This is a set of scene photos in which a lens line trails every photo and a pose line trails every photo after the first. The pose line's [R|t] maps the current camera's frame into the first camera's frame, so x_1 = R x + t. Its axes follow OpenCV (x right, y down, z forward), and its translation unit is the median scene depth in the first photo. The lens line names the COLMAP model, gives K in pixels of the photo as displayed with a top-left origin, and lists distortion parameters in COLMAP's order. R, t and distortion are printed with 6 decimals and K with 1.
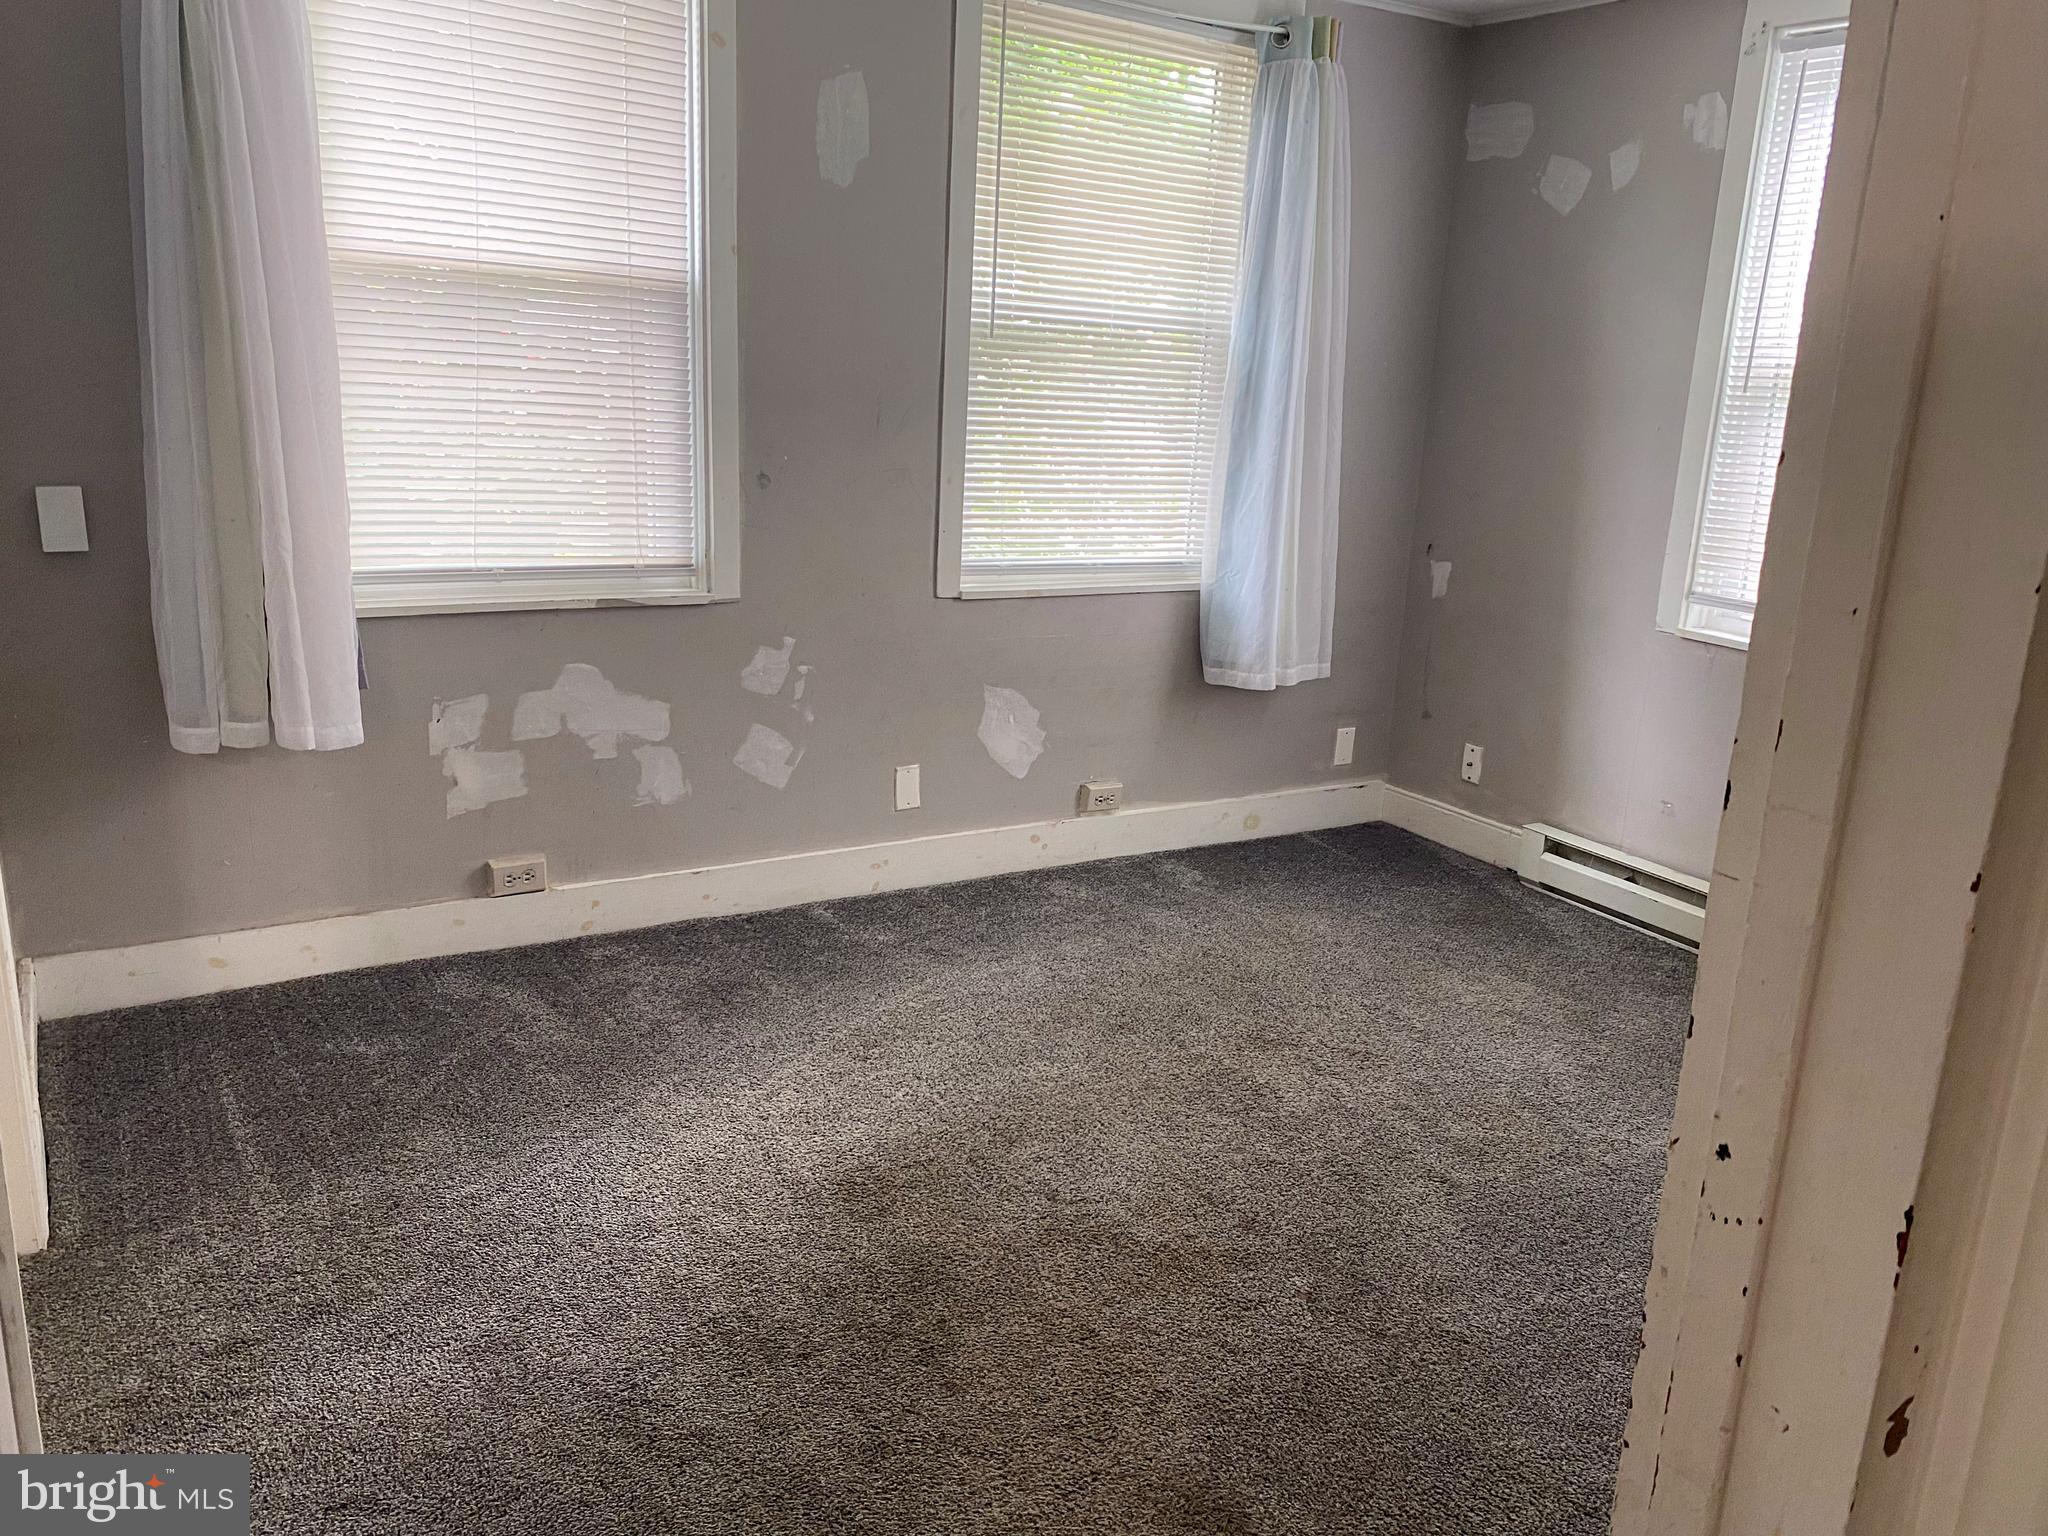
lens RADIAL K [[1552.8, 0, 1011.1], [0, 1552.8, 768.4], [0, 0, 1]] dist [0.158393, -0.445382]
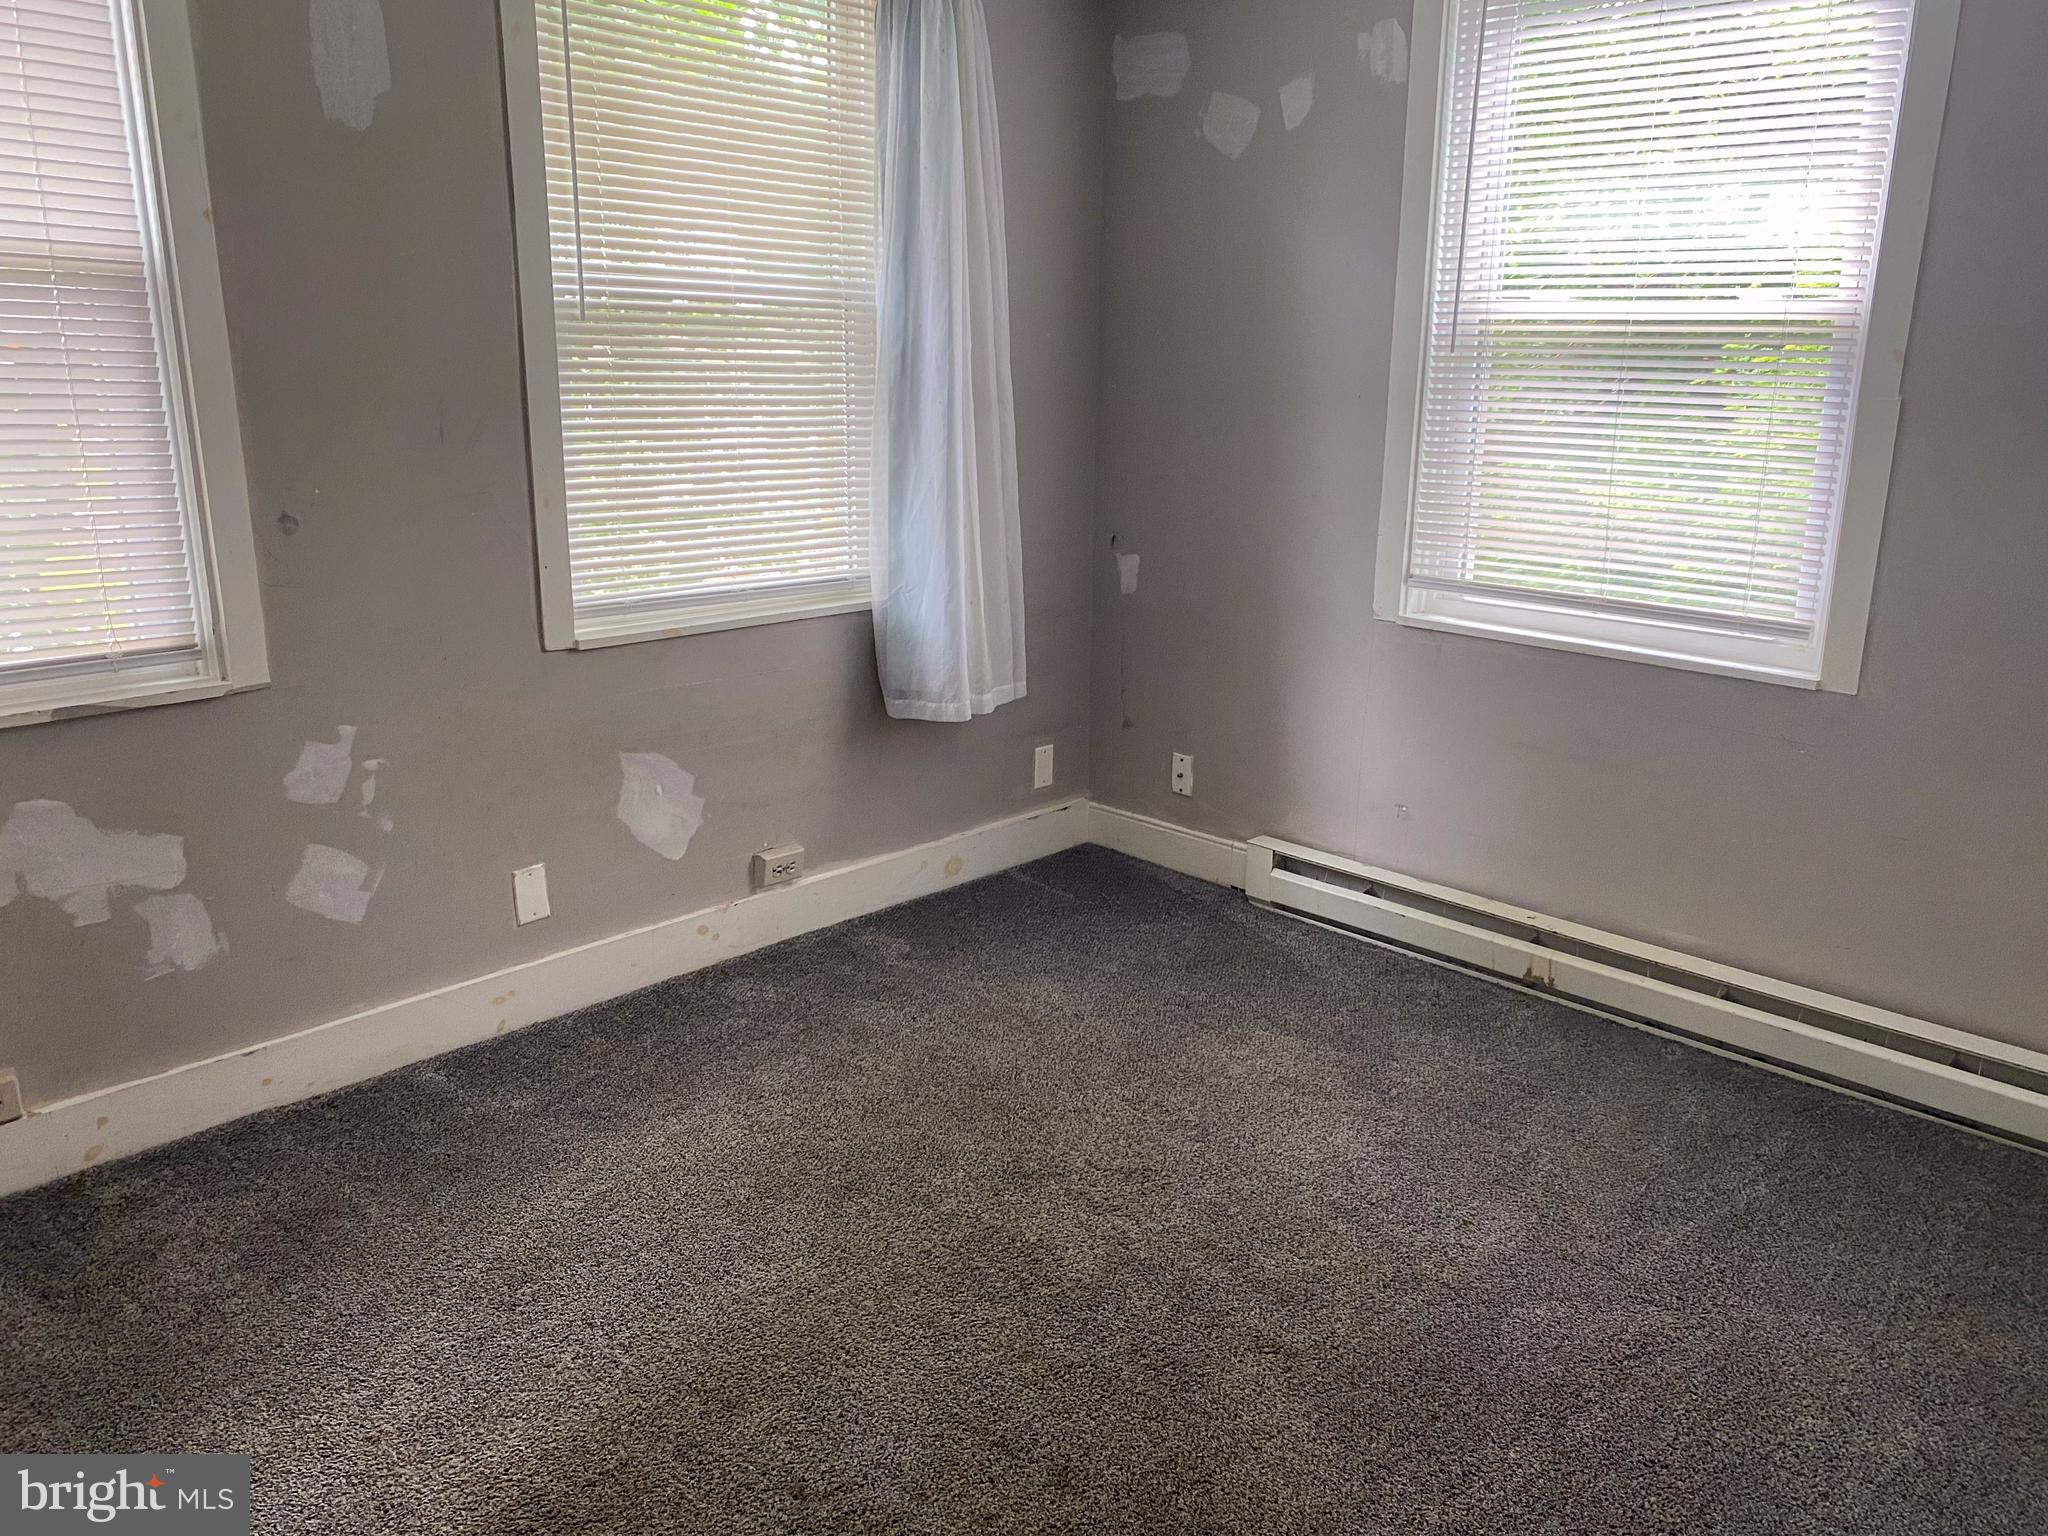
lens RADIAL K [[1564.4, 0, 1030.0], [0, 1564.4, 745.3], [0, 0, 1]] dist [0.015370, -0.029917]
pose [[0.964869, -0.100978, 0.242552, -0.008350], [0.098915, 0.994881, 0.020701, -0.054961], [-0.243400, 0.004018, 0.969918, 0.177401]]
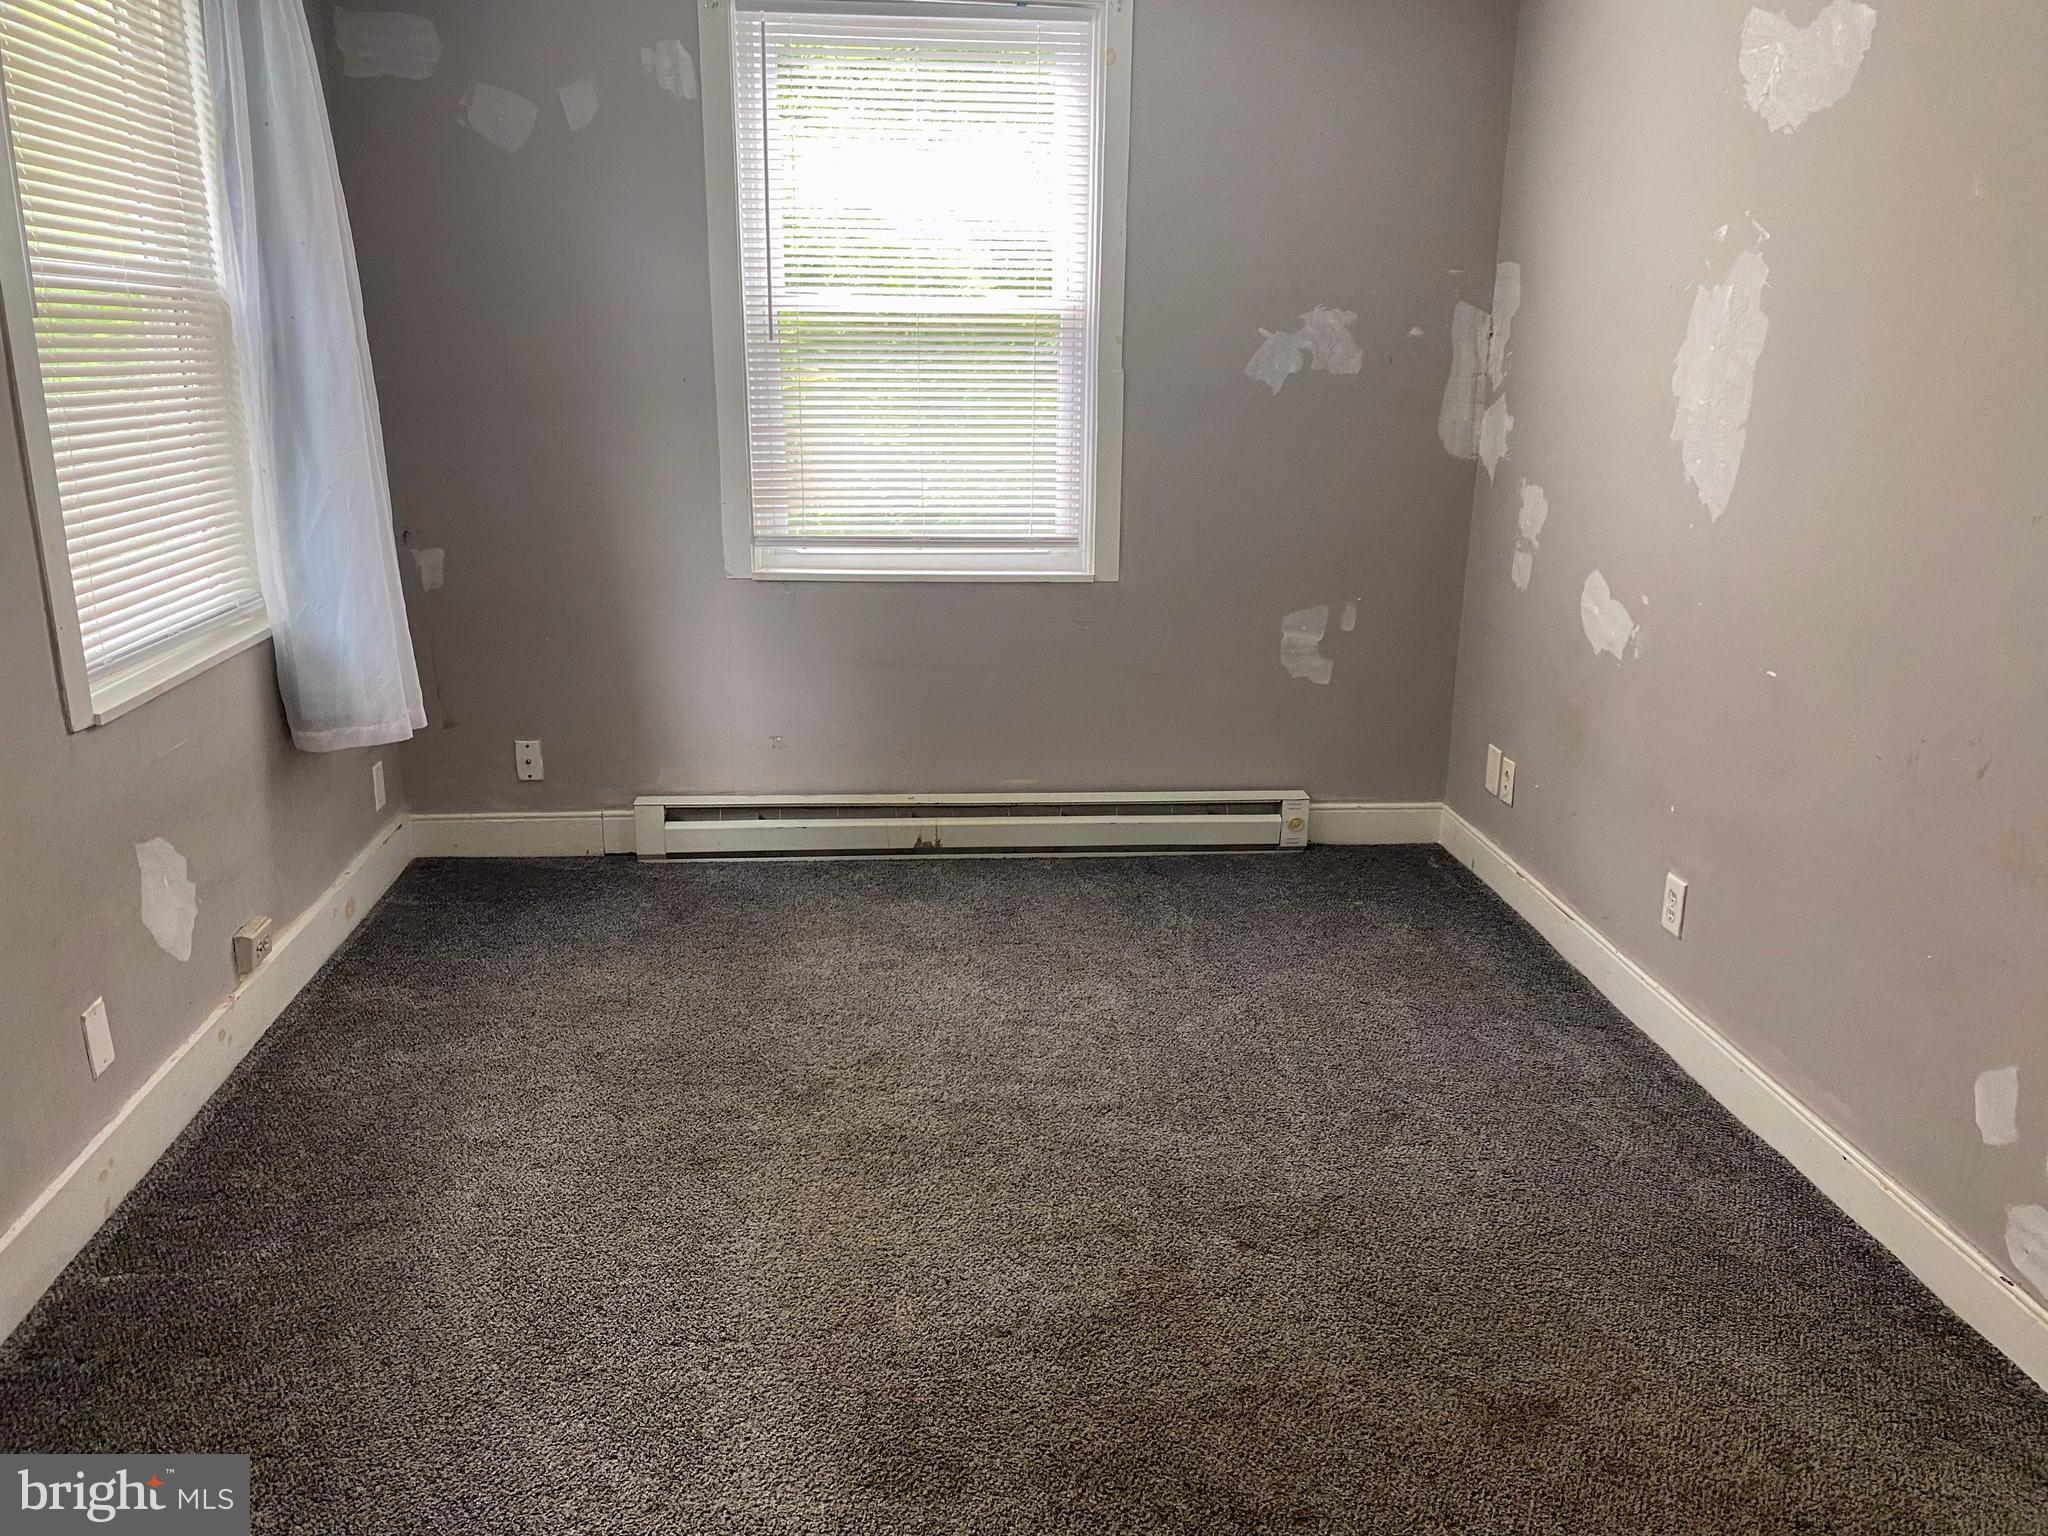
lens RADIAL K [[1554.1, 0, 1024.0], [0, 1554.1, 768.0], [0, 0, 1]] dist [0.055141, -0.142450]
pose [[0.431673, -0.287561, 0.854966, -0.419525], [0.238722, 0.950449, 0.199145, -0.129684], [-0.869868, 0.118134, 0.478930, 0.370232]]
